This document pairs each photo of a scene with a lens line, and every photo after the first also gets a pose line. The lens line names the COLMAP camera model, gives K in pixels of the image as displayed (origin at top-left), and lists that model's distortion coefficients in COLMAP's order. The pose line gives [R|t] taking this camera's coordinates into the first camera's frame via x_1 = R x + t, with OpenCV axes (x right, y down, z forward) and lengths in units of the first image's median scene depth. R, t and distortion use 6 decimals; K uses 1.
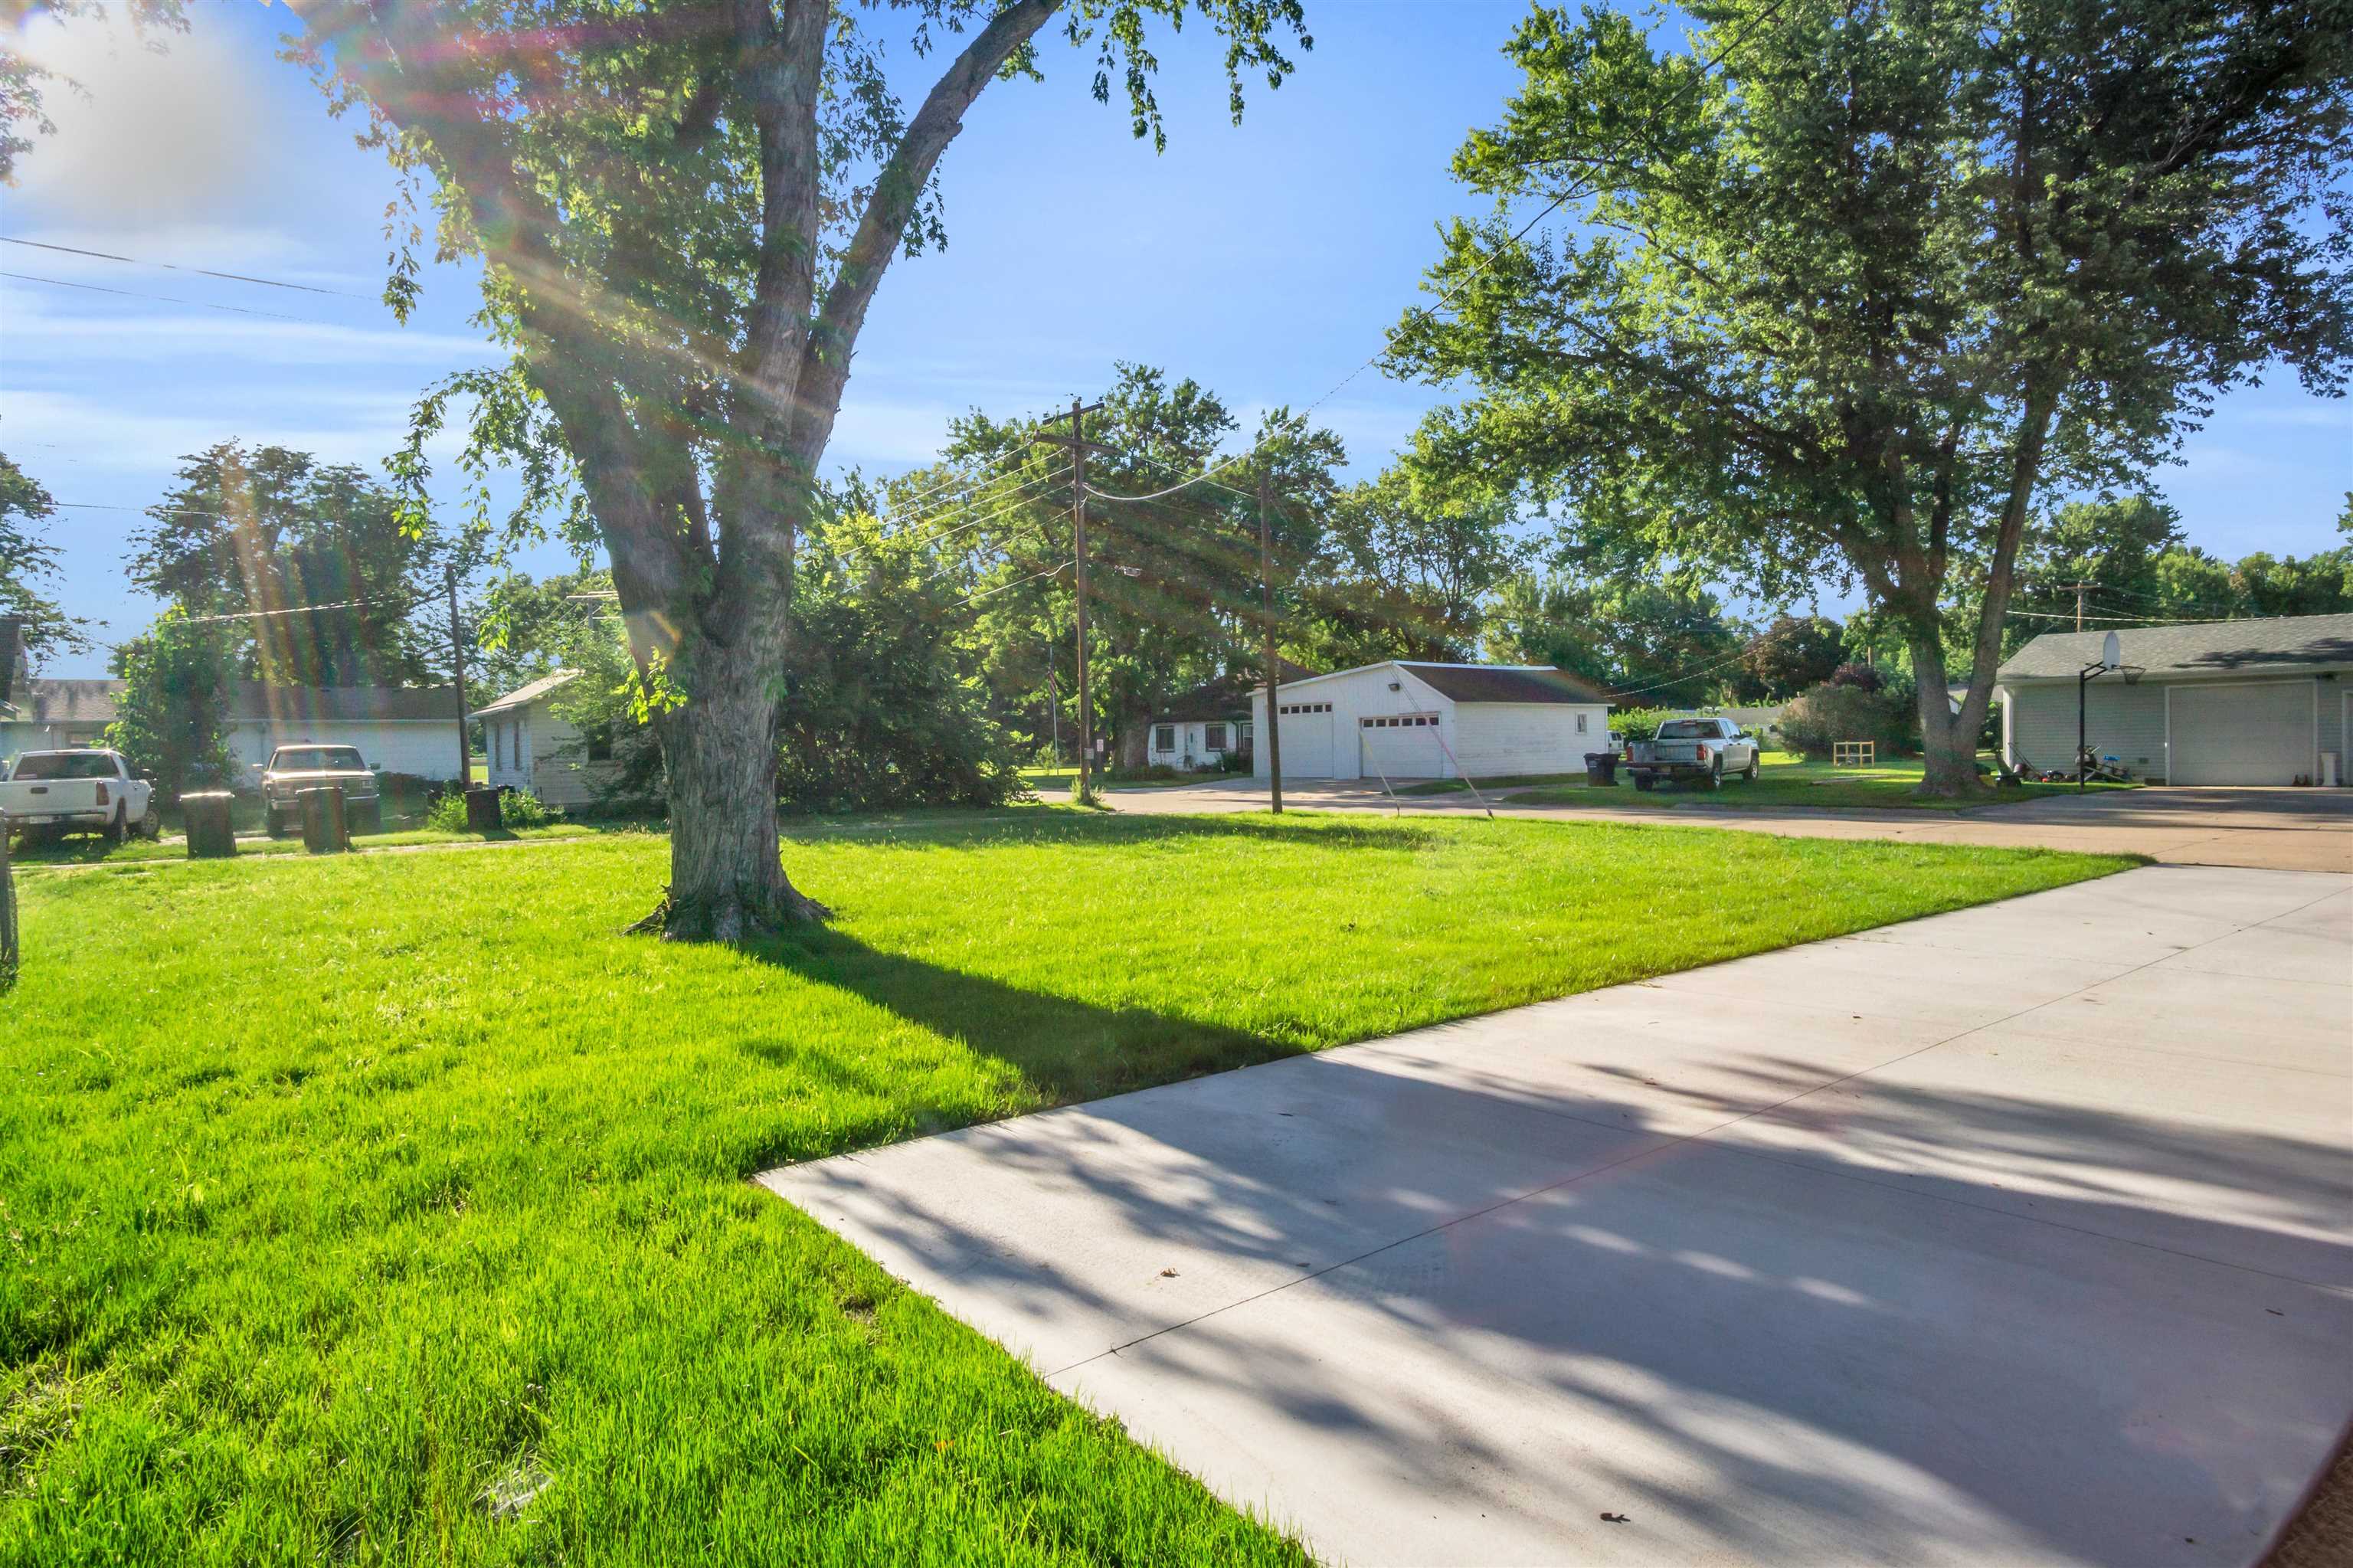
lens RADIAL K [[1293.8, 0, 1170.9], [0, 1293.8, 765.2], [0, 0, 1]] dist [-0.032931, 0.009017]
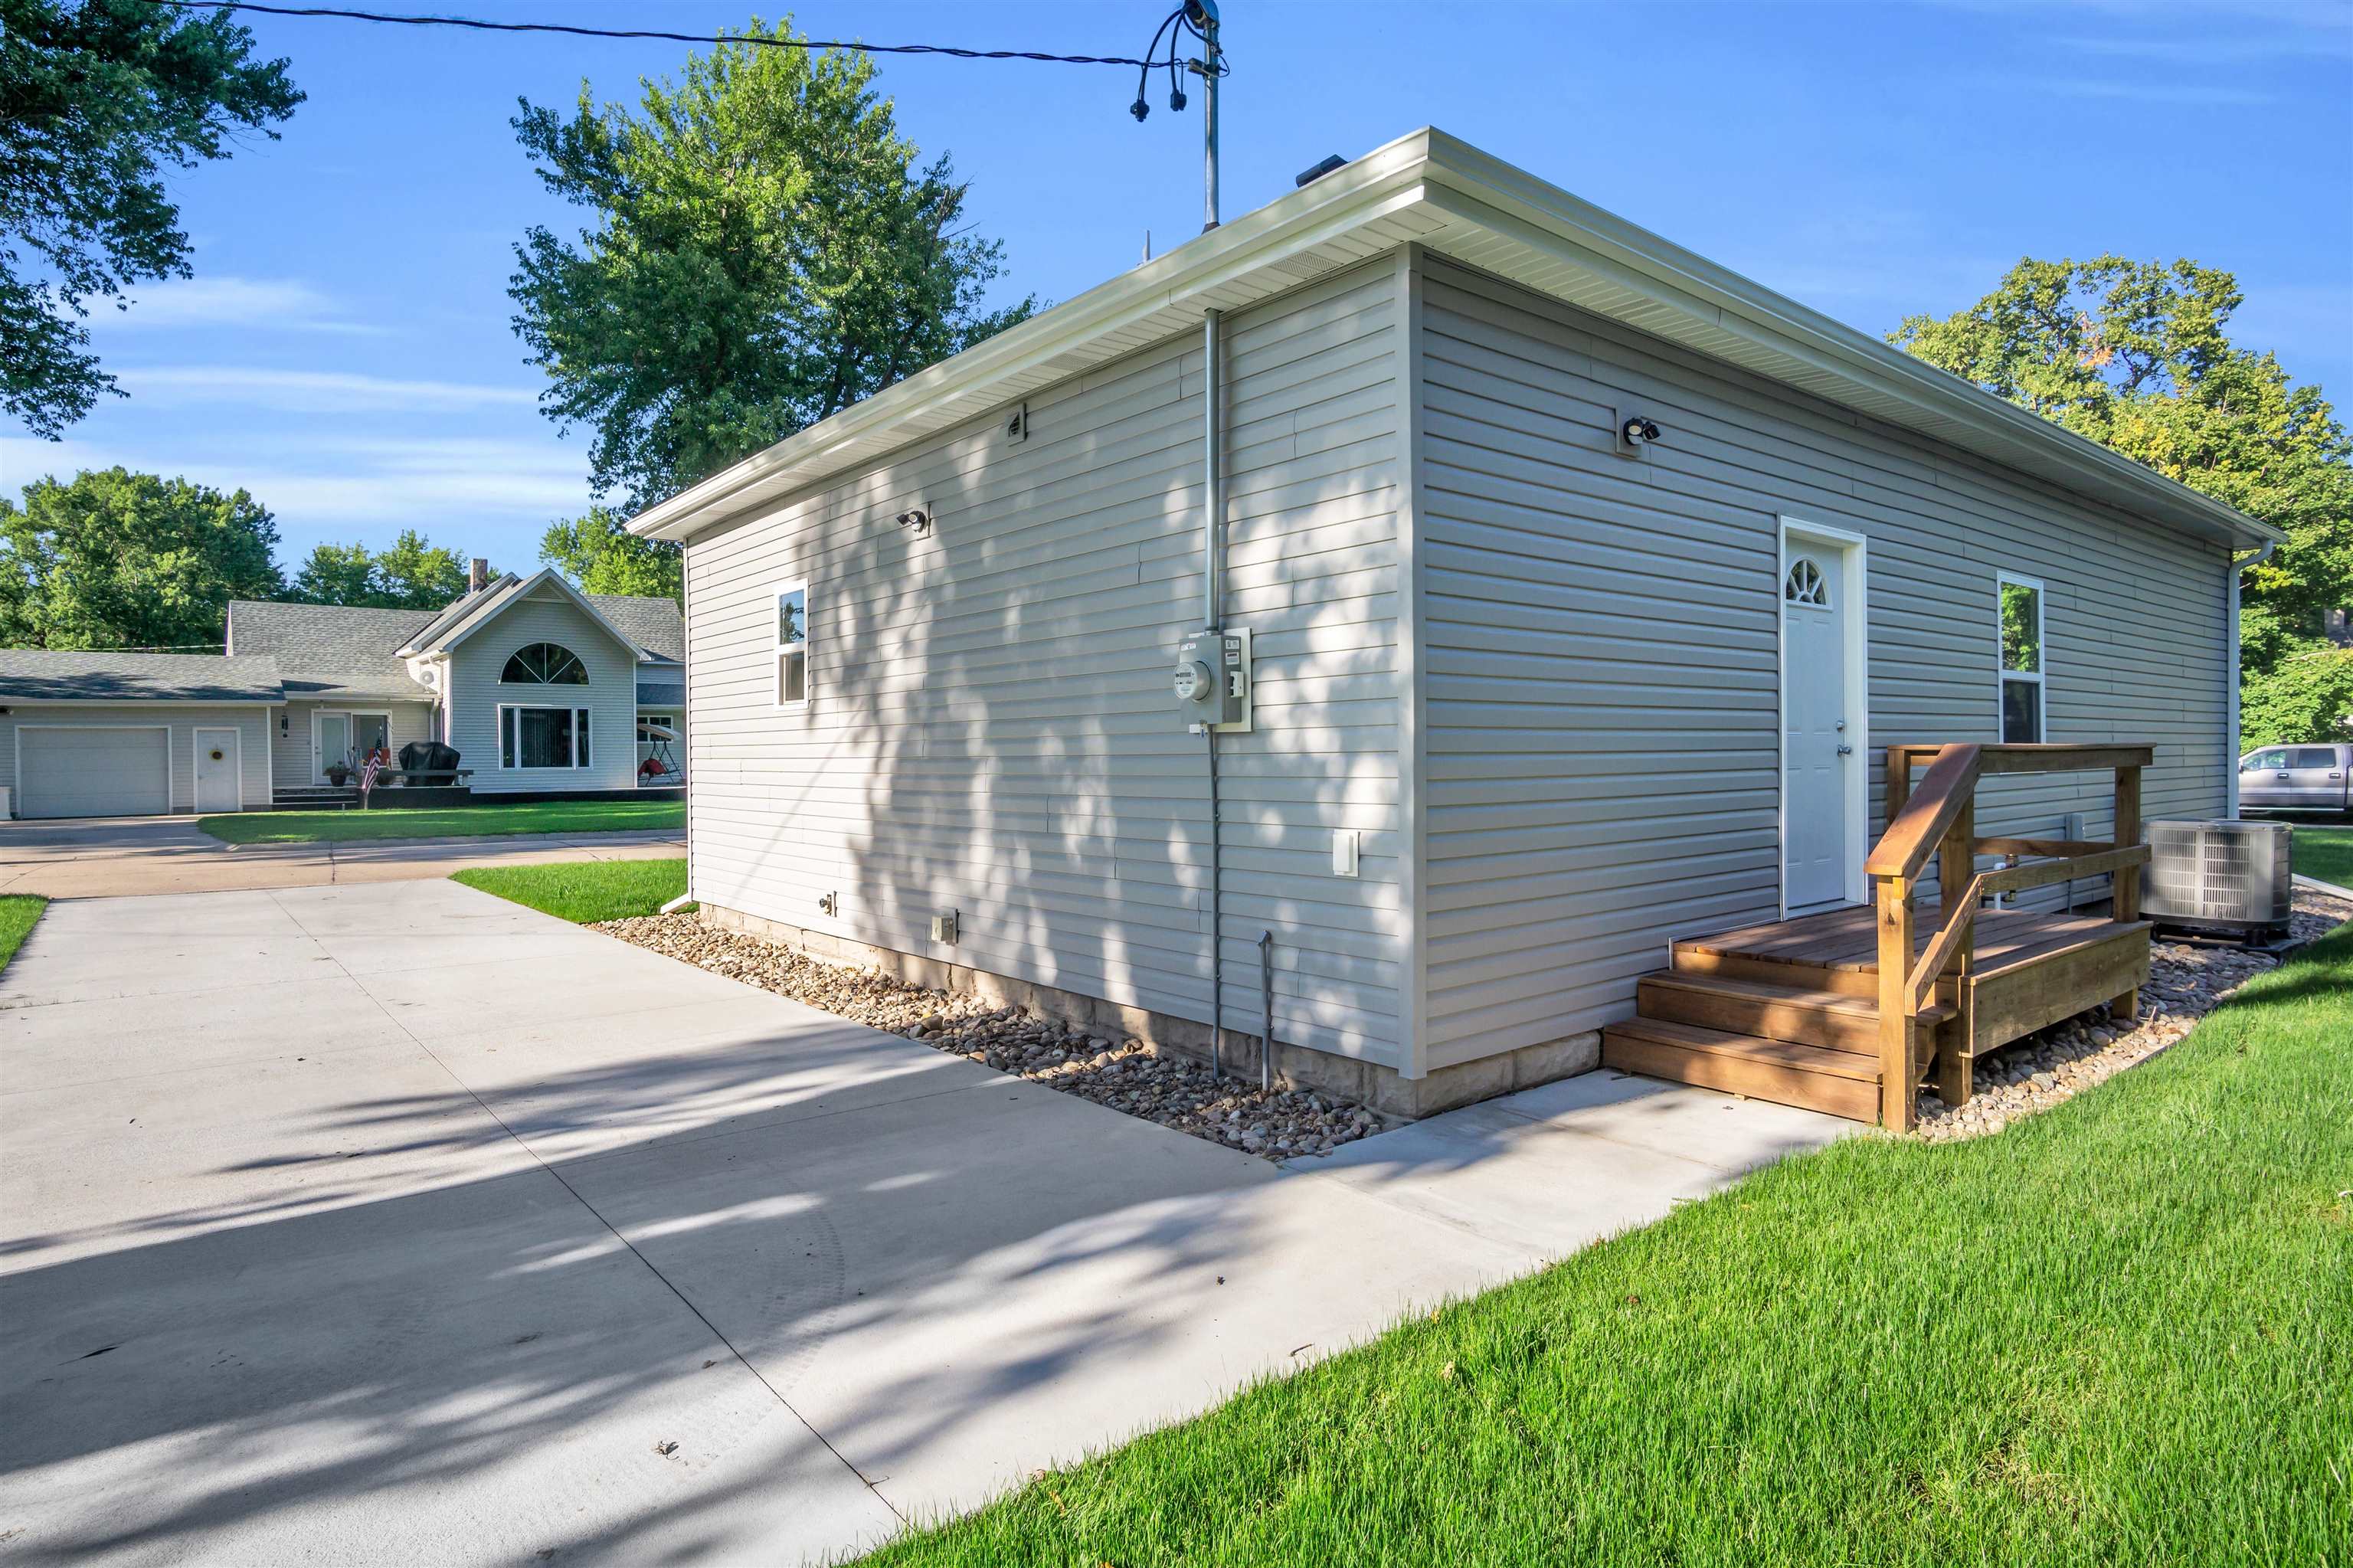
lens RADIAL K [[1293.8, 0, 1170.9], [0, 1293.8, 765.2], [0, 0, 1]] dist [-0.032931, 0.009017]
pose [[-0.013262, 0.013303, 0.999824, -0.857359], [0.016613, 0.999776, -0.013082, 0.010756], [-0.999774, 0.016437, -0.013480, 0.788136]]
